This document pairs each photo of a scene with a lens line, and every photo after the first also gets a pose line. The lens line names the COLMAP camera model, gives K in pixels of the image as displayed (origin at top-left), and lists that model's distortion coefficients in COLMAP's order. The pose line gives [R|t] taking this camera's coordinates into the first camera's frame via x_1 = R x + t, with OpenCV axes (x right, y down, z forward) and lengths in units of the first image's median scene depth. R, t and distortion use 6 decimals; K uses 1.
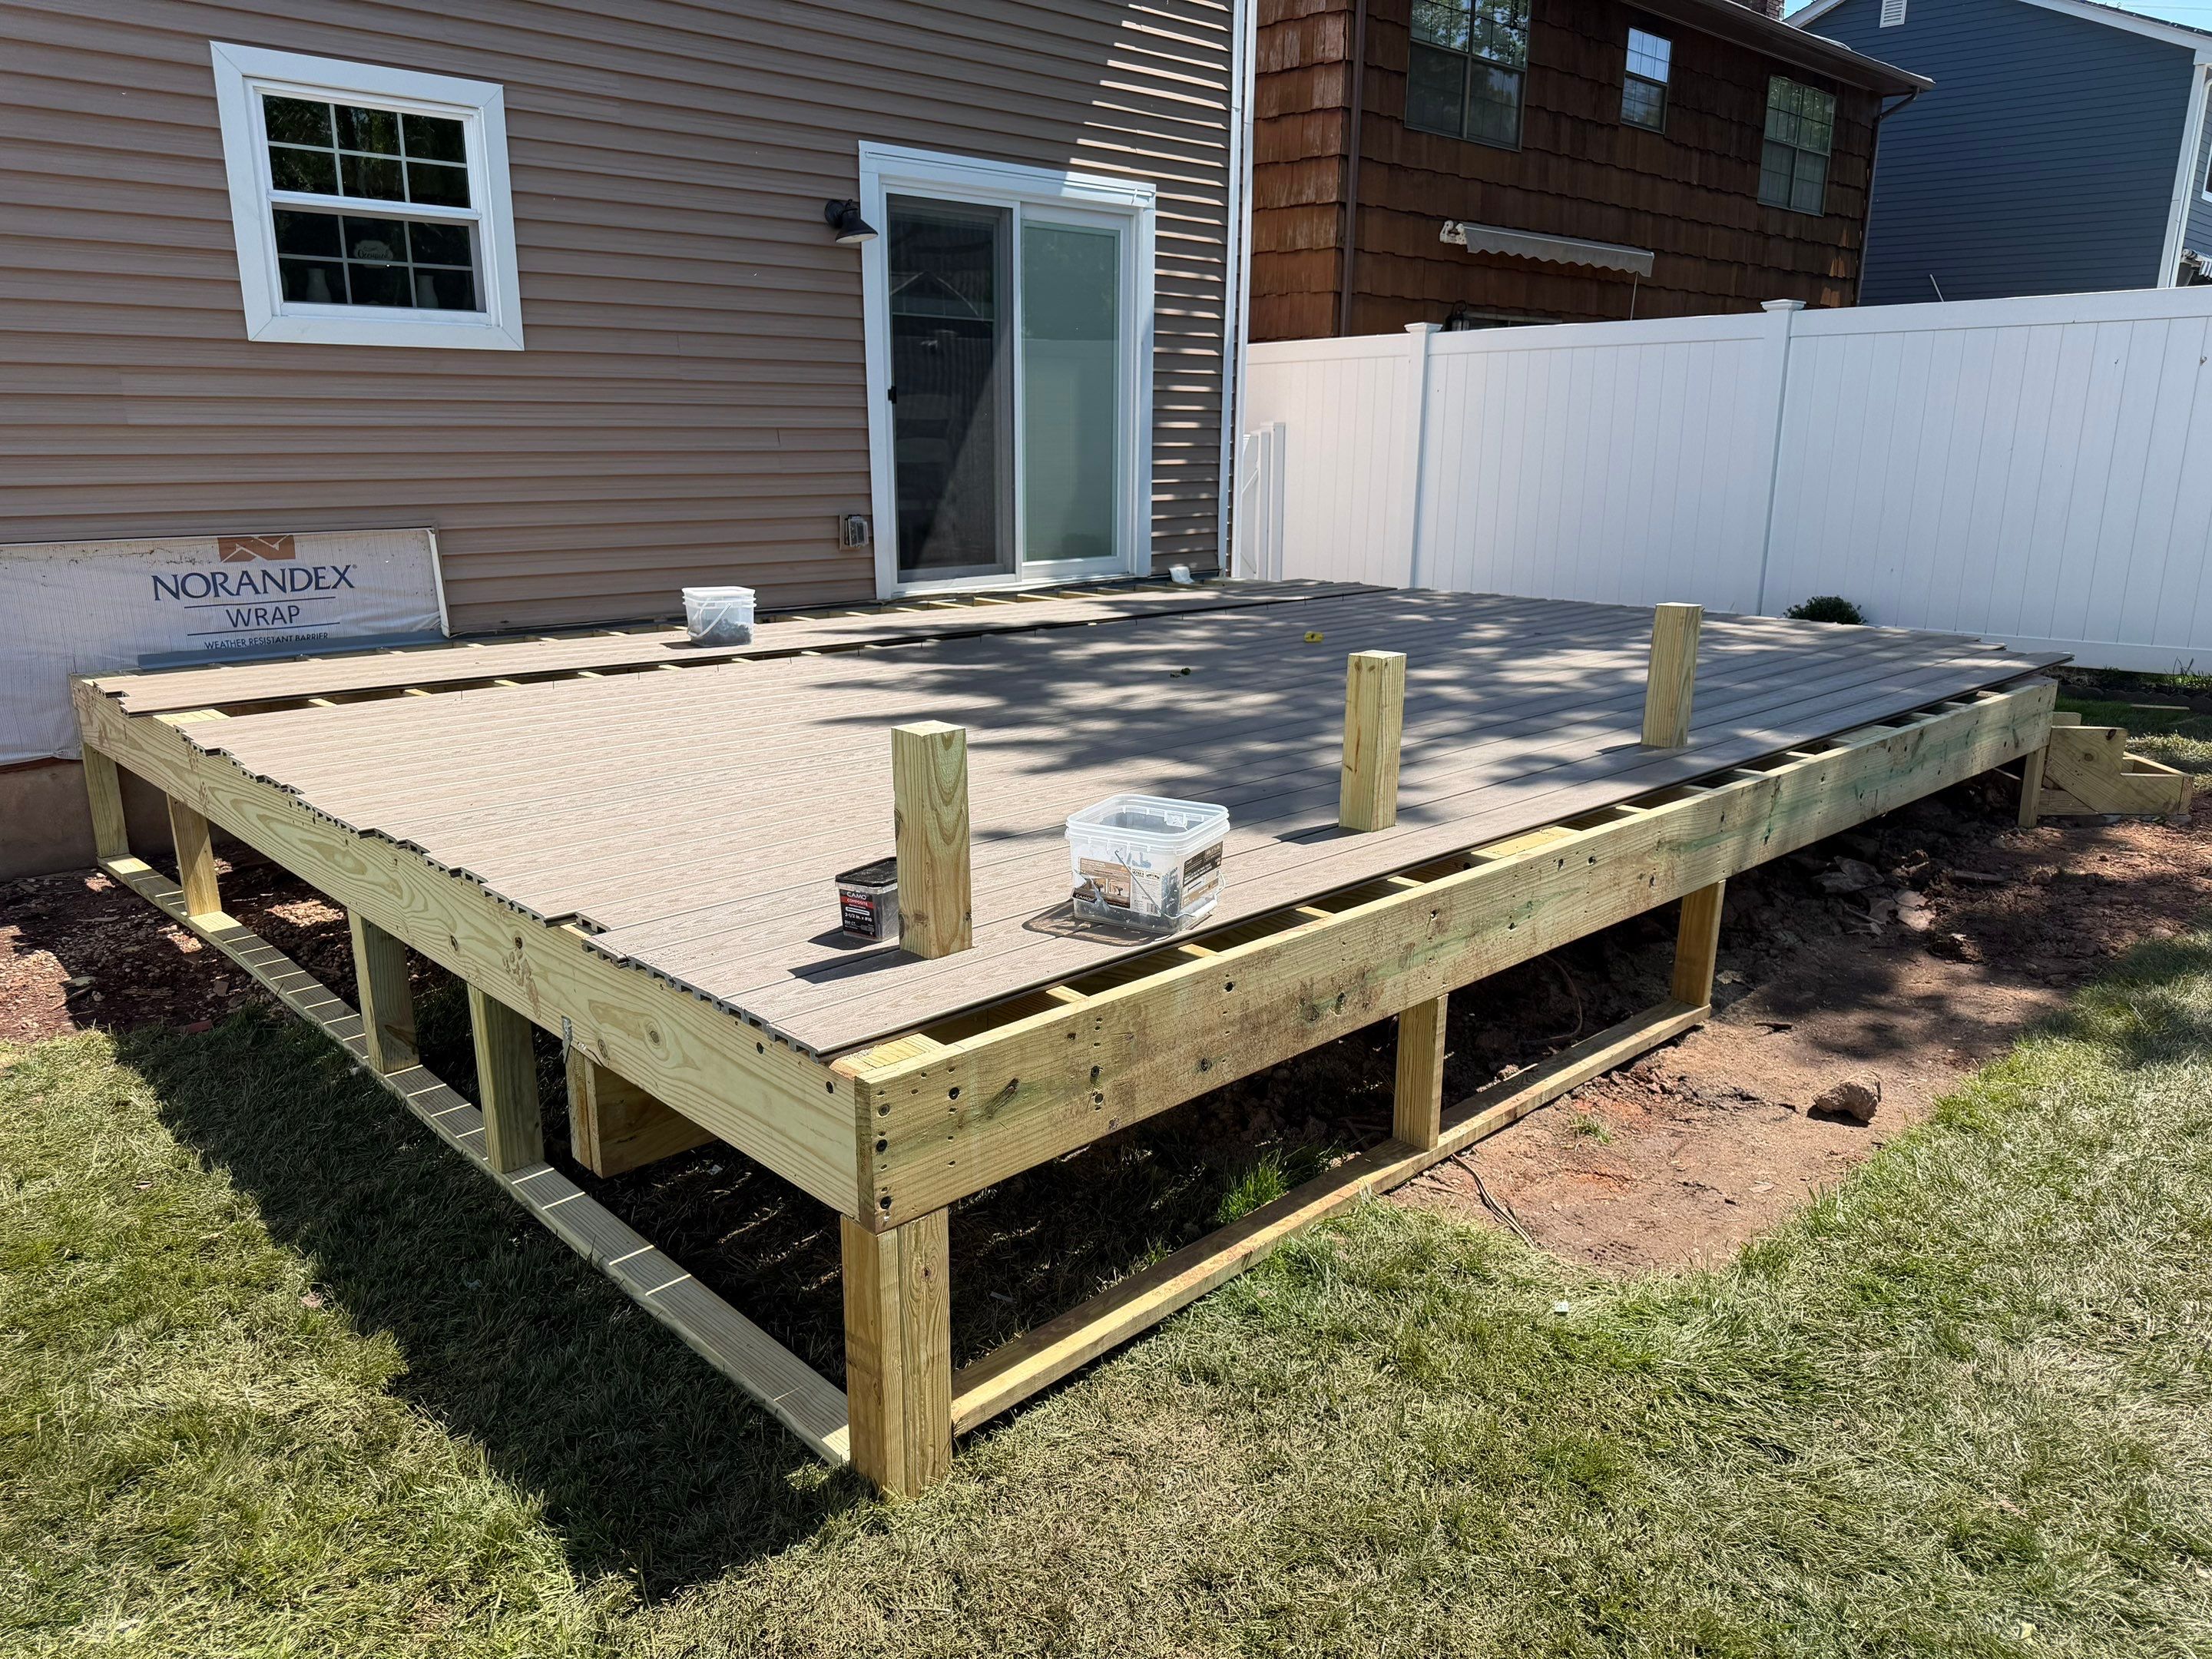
lens RADIAL K [[1607.6, 0, 1113.1], [0, 1607.6, 837.4], [0, 0, 1]] dist [0.042519, -0.059805]
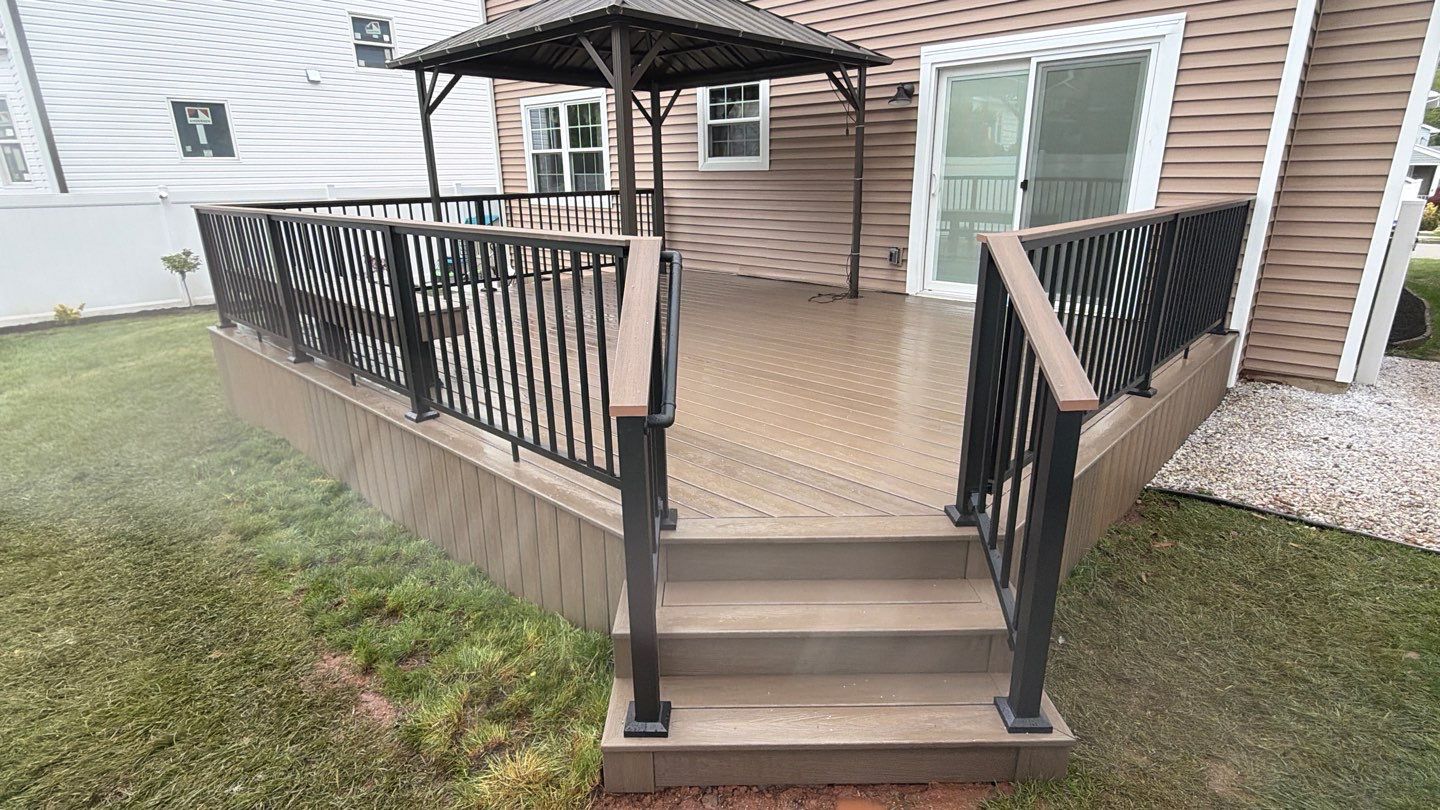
lens RADIAL K [[724.8, 0, 724.1], [0, 724.8, 404.3], [0, 0, 1]] dist [0.012514, -0.009963]
pose [[0.053420, 0.298811, -0.952816, 0.742744], [-0.238510, 0.930379, 0.278403, -0.227859], [0.969670, 0.212384, 0.120970, 0.766875]]
